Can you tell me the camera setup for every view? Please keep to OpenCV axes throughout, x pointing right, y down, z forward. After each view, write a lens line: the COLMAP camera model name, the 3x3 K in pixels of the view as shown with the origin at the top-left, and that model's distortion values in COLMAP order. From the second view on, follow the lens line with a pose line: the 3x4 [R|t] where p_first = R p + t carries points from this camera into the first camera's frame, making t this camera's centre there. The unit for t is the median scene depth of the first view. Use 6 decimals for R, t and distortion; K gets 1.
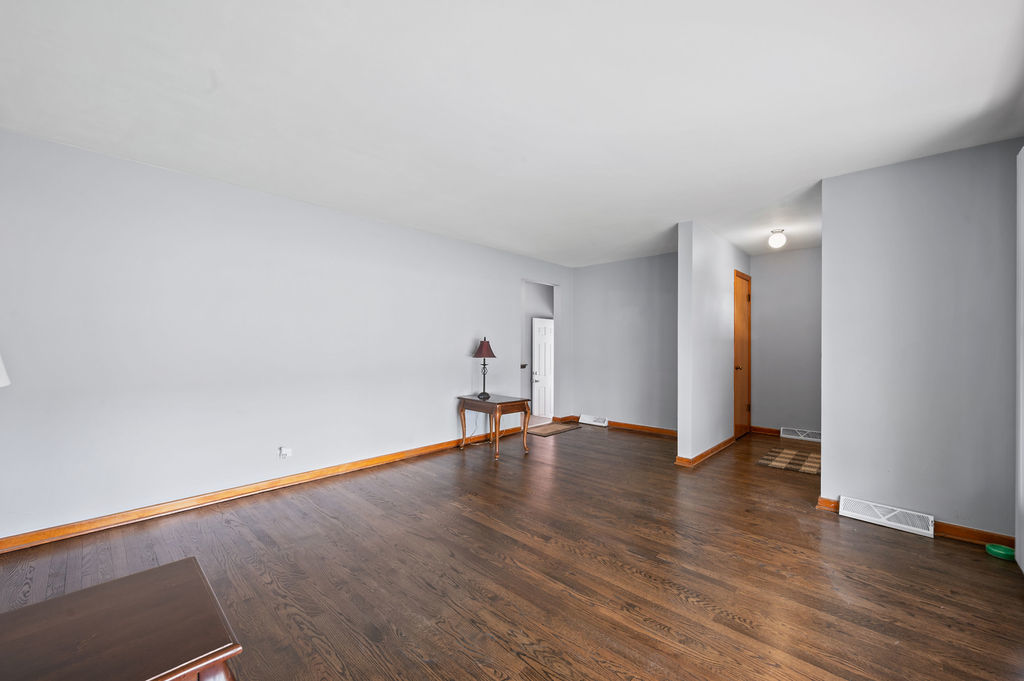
lens RADIAL K [[408.4, 0, 513.0], [0, 408.4, 339.0], [0, 0, 1]] dist [-0.002896, 0.000532]
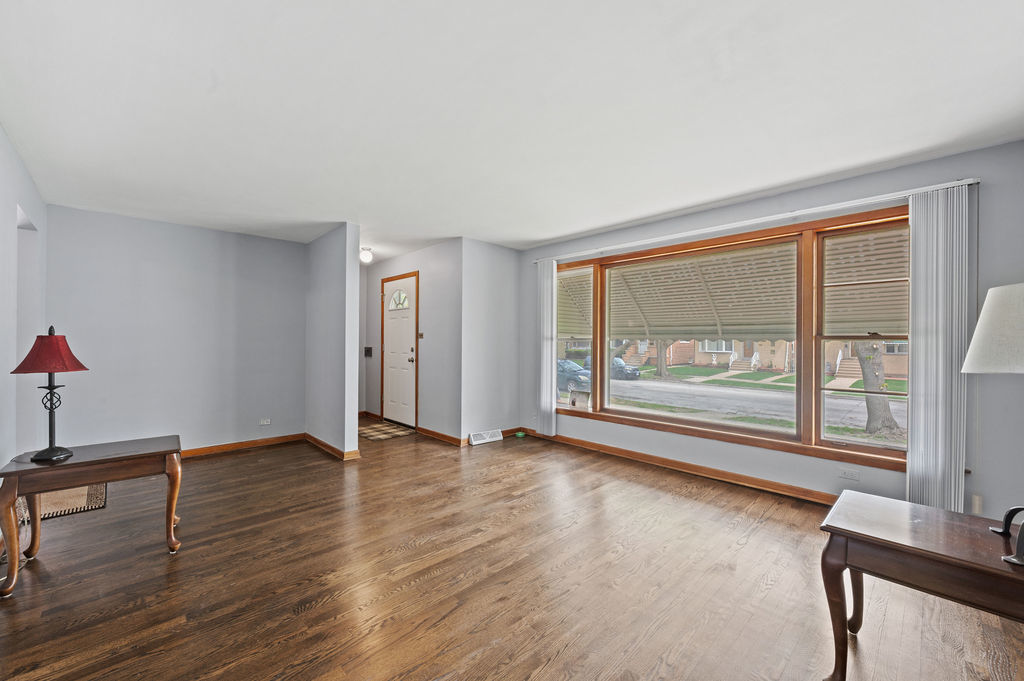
lens RADIAL K [[408.4, 0, 511.0], [0, 408.4, 341.4], [0, 0, 1]] dist [-0.002896, 0.000532]
pose [[0.052496, -0.002658, 0.998618, -0.740802], [-0.009139, 0.999953, 0.003142, 0.008109], [-0.998579, -0.009291, 0.052470, 0.689088]]
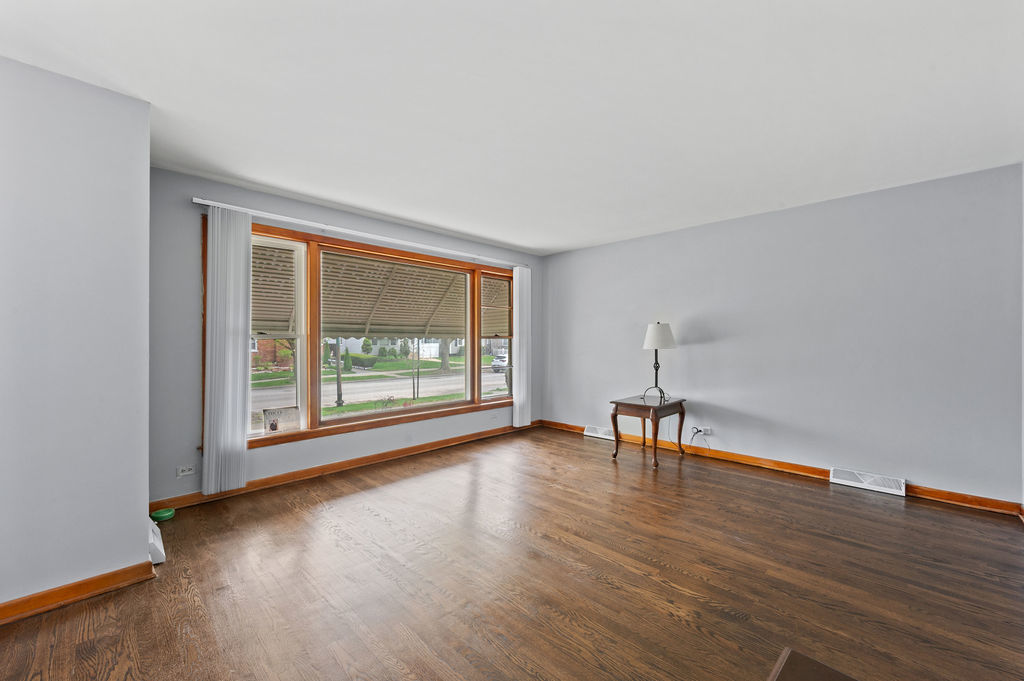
lens RADIAL K [[408.4, 0, 509.9], [0, 408.4, 341.3], [0, 0, 1]] dist [-0.002896, 0.000532]
pose [[-0.999922, -0.002620, 0.012187, 0.133520], [-0.002678, 0.999985, -0.004735, 0.019621], [-0.012174, -0.004767, -0.999915, 1.580936]]
